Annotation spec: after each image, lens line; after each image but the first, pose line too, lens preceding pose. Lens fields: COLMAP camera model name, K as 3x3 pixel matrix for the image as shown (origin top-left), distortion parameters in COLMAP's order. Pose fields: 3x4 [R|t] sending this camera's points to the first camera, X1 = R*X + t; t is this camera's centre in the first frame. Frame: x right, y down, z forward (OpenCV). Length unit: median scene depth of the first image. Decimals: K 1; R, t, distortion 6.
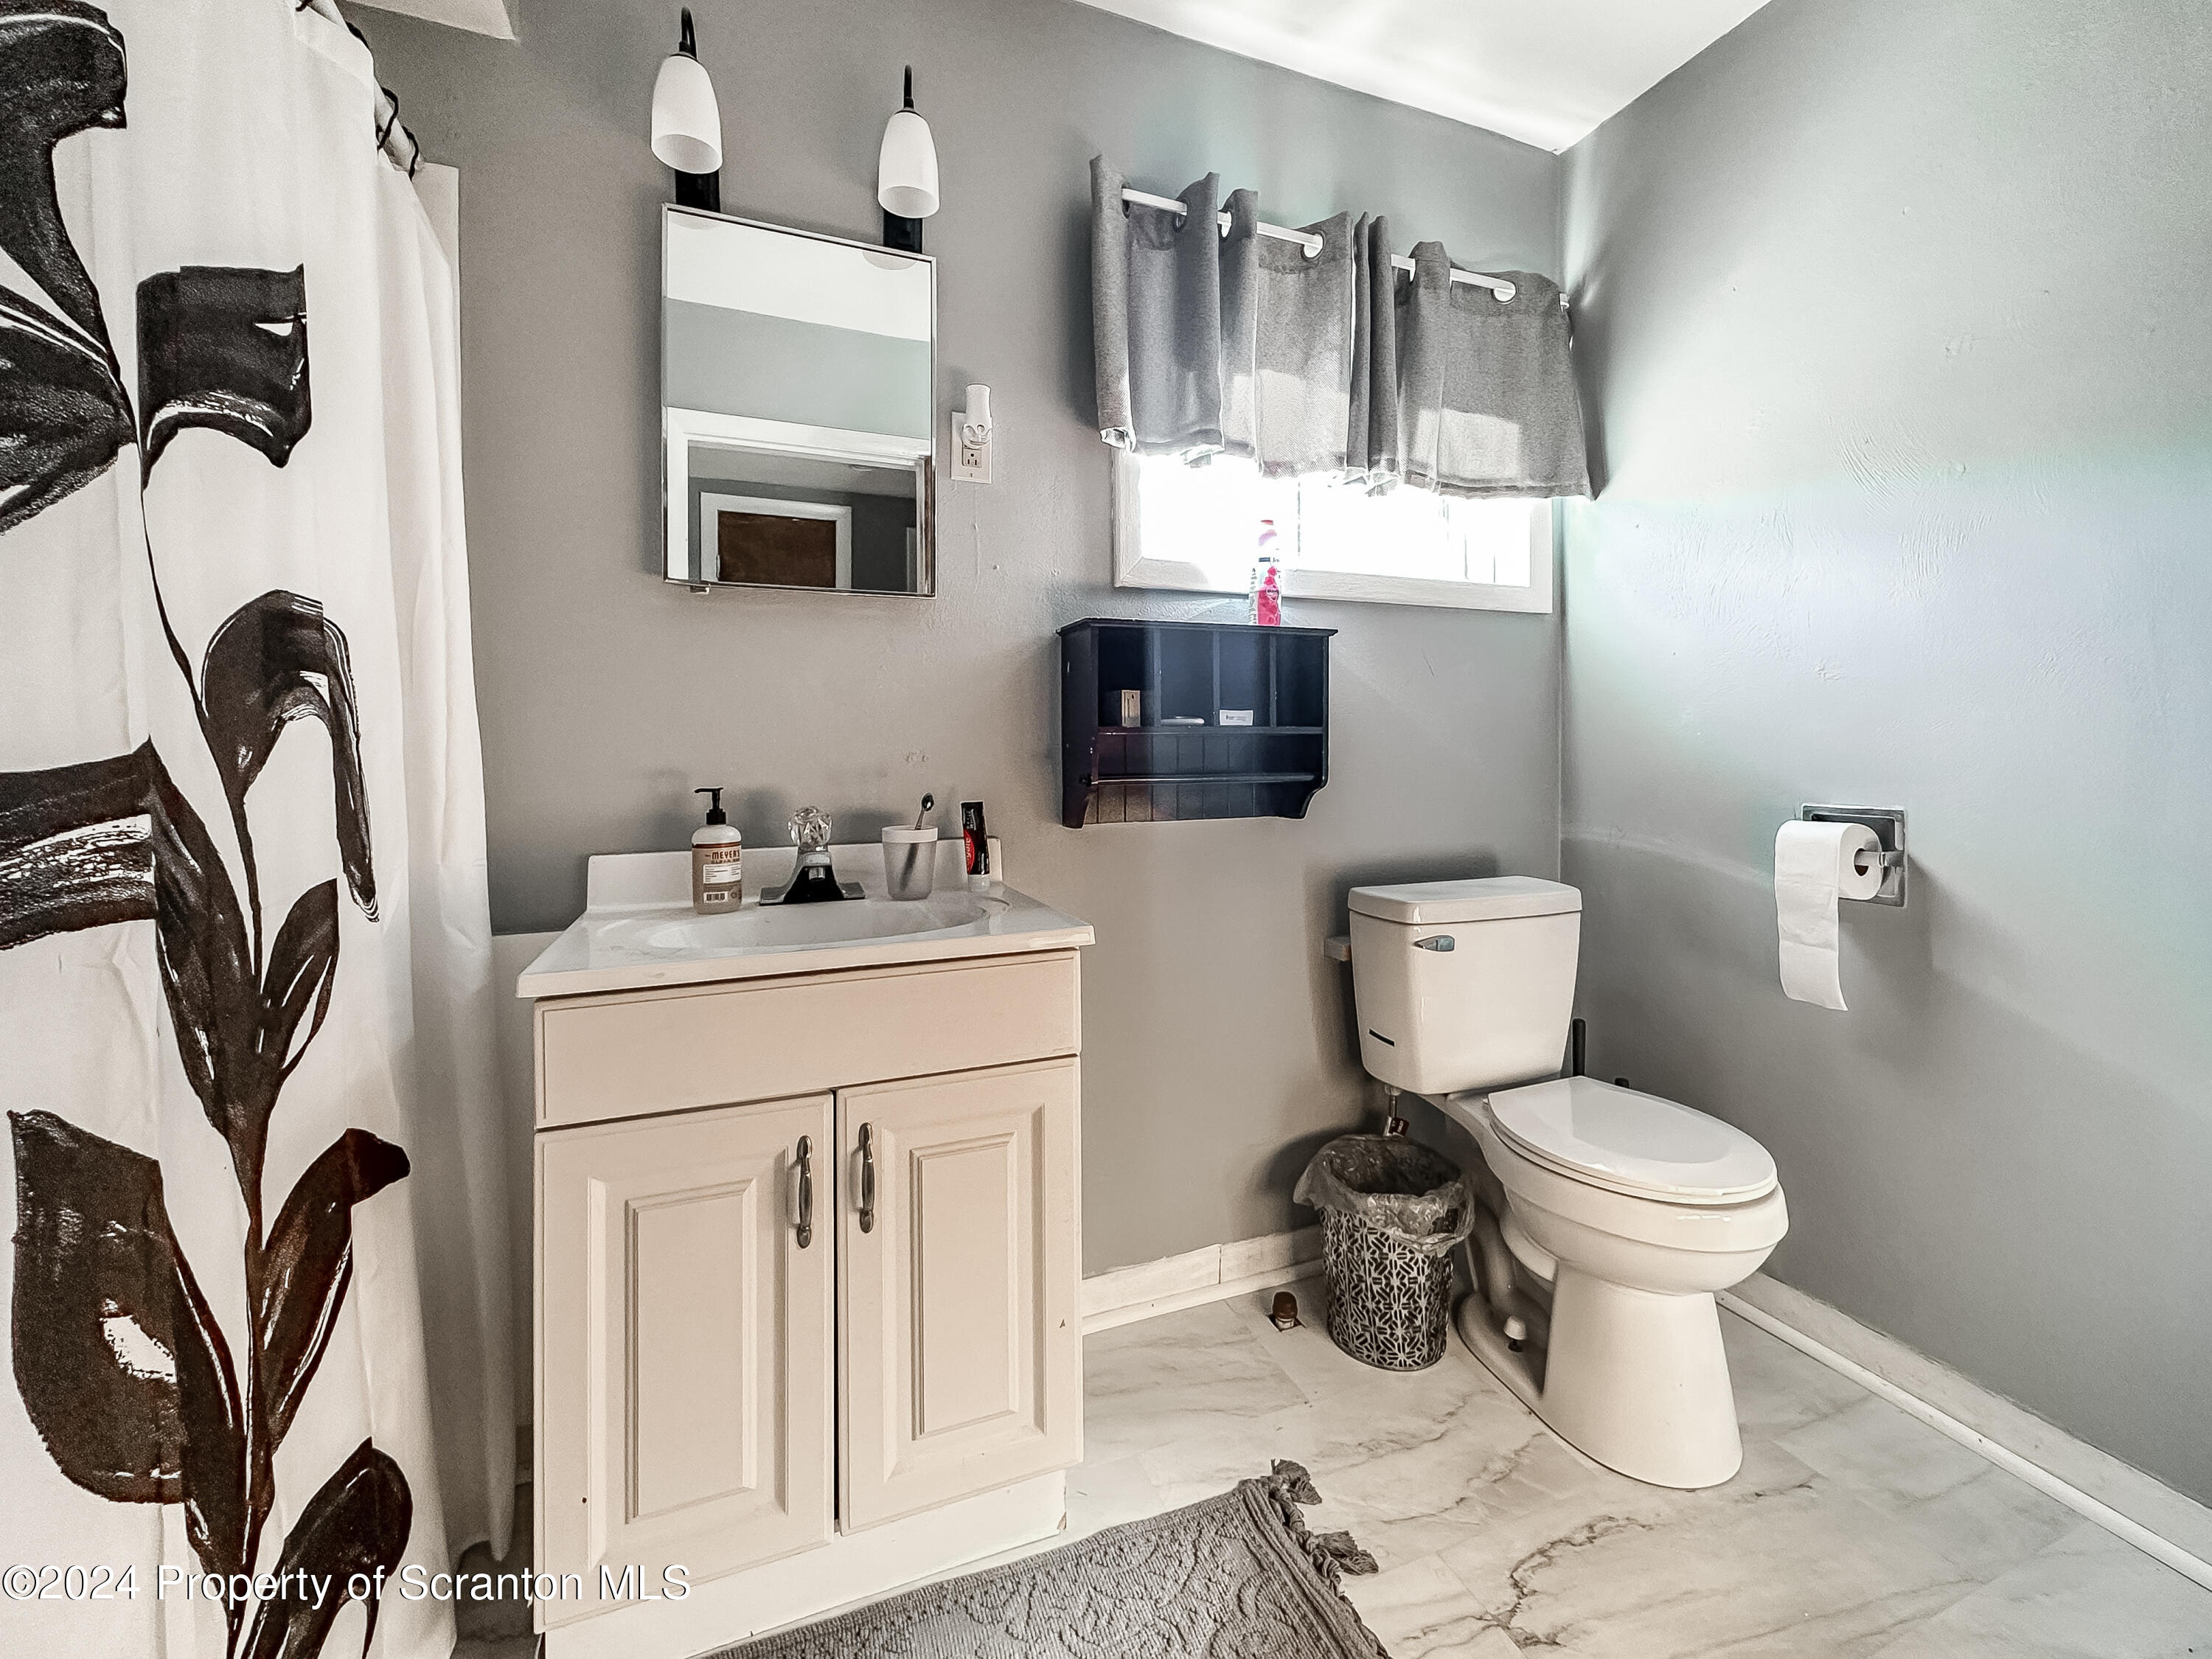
lens RADIAL K [[912.5, 0, 1104.4], [0, 912.5, 839.5], [0, 0, 1]] dist [-0.005586, 0.001389]
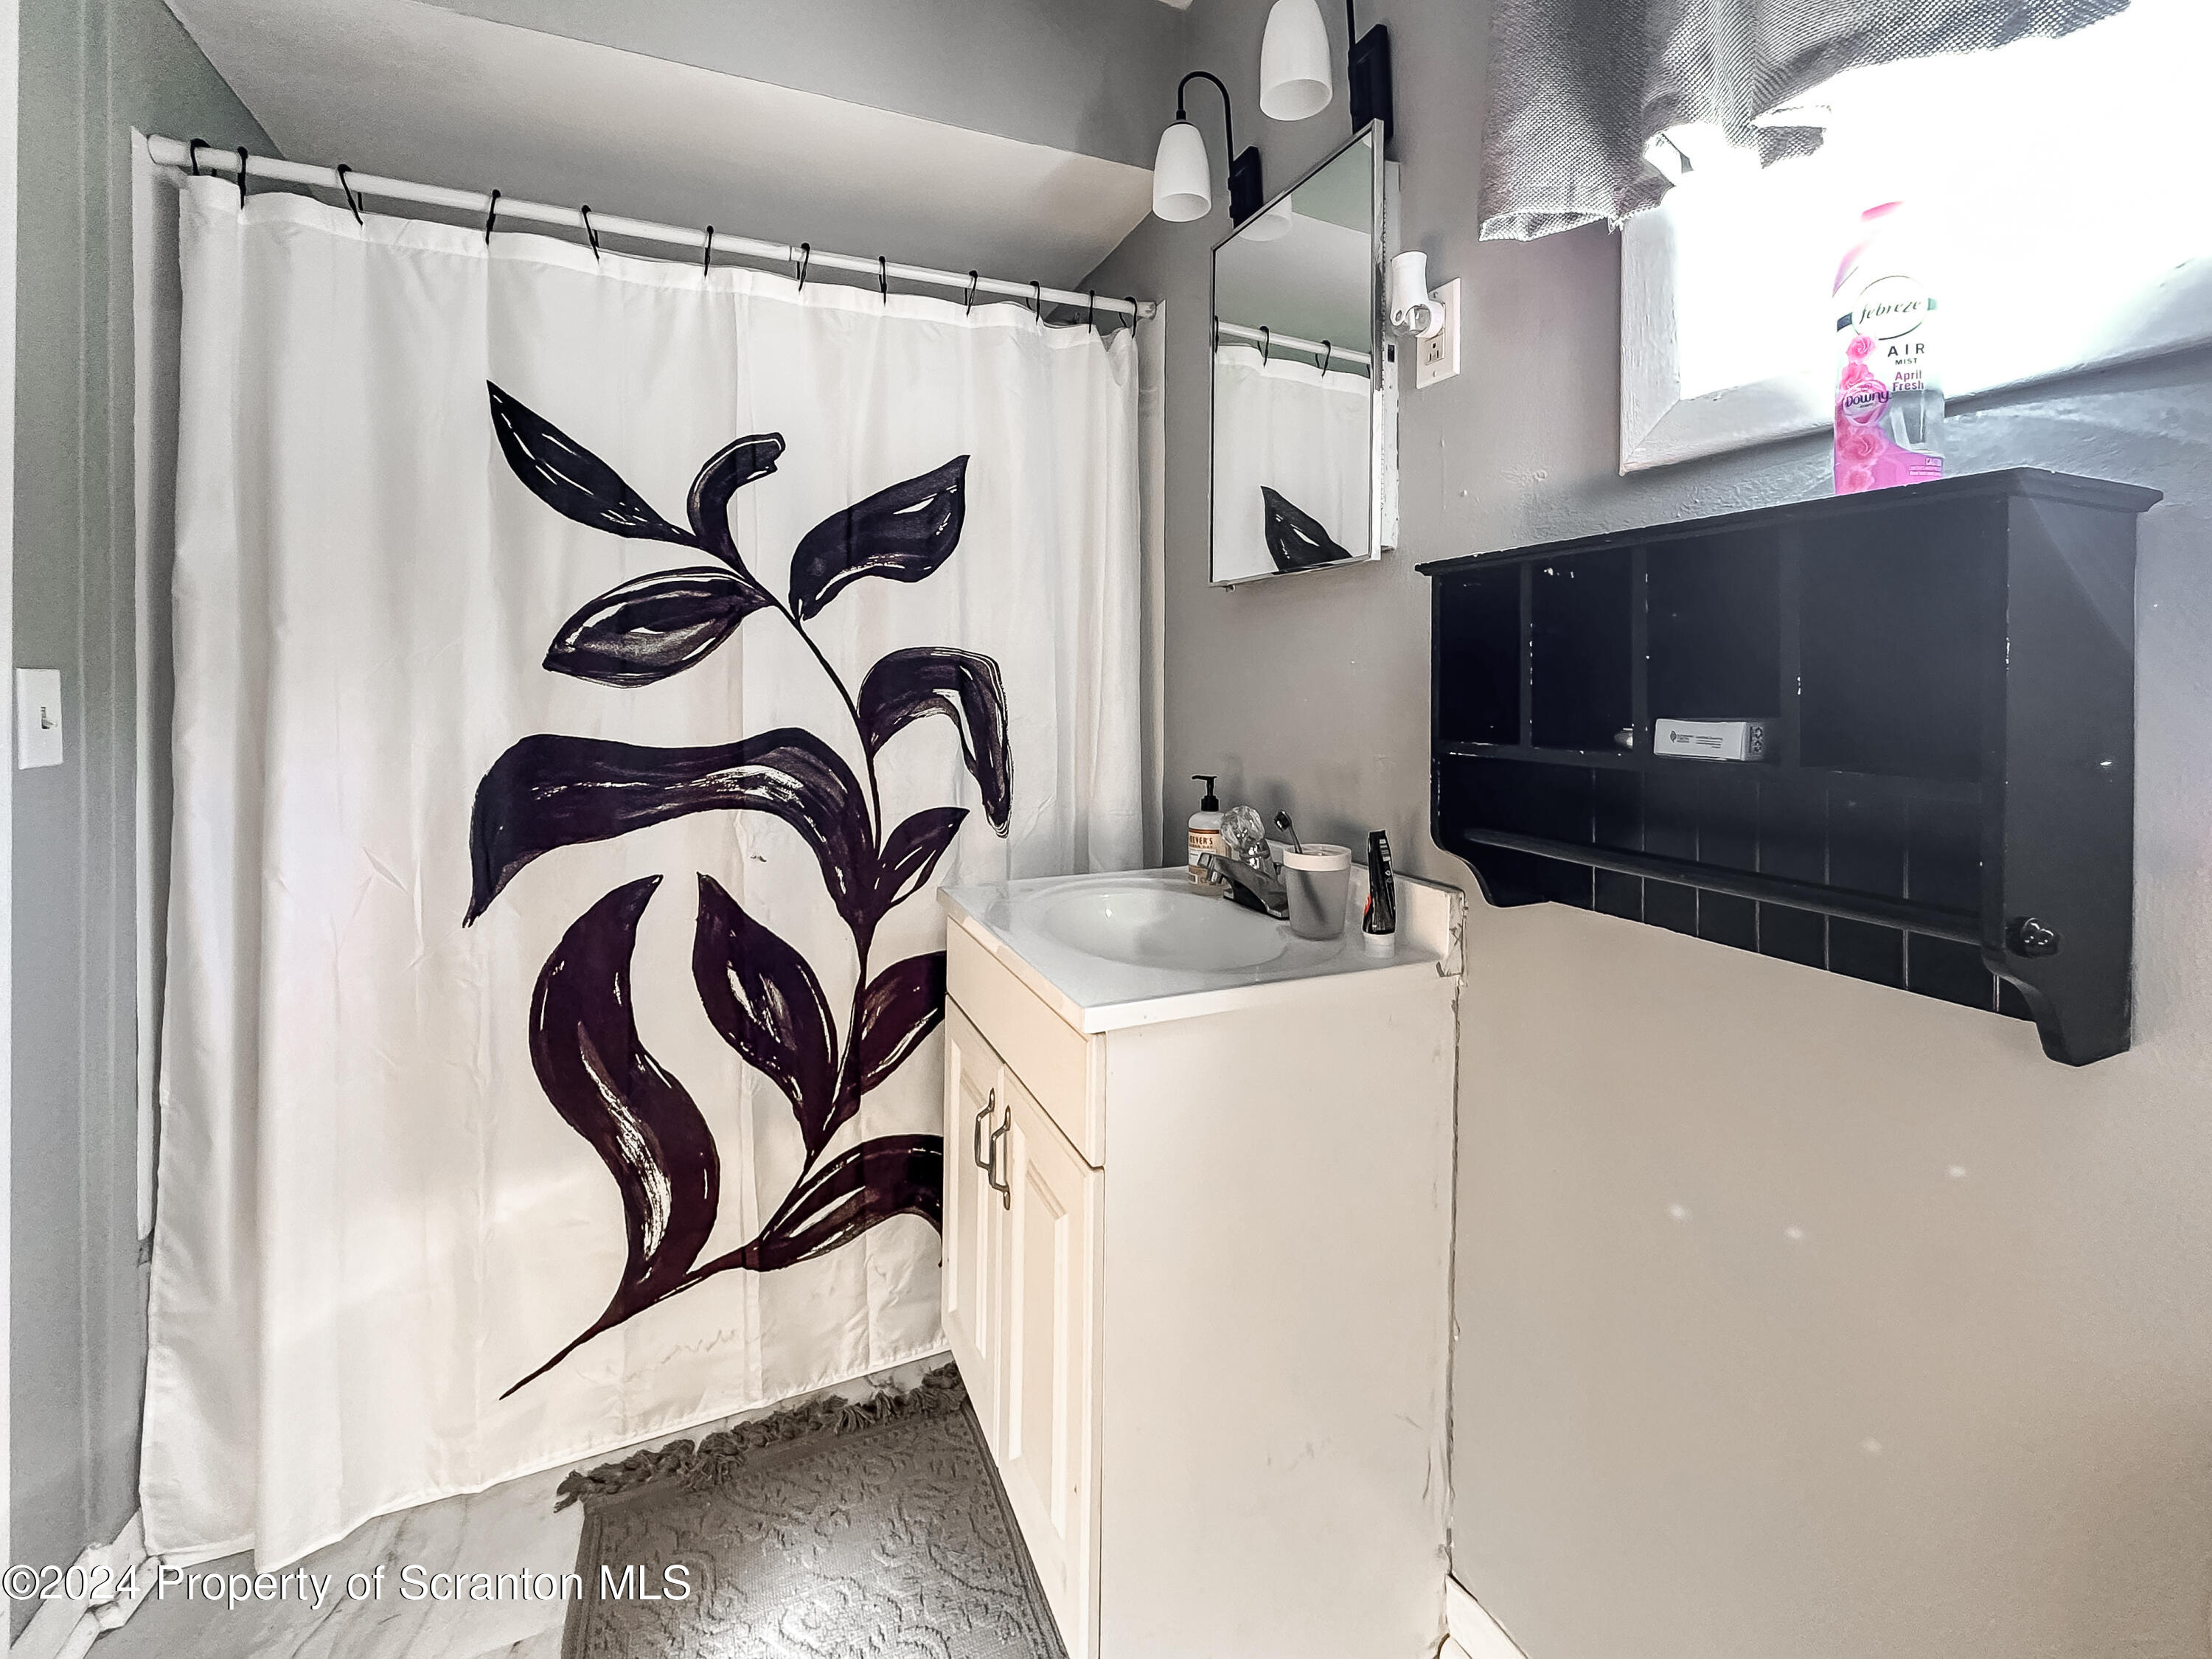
lens RADIAL K [[948.1, 0, 1107.6], [0, 948.1, 747.2], [0, 0, 1]] dist [-0.000894, 0.000185]
pose [[0.053536, 0.074359, -0.995793, 1.014458], [-0.098462, 0.992757, 0.068839, -0.237231], [0.993700, 0.094362, 0.060470, 1.253017]]
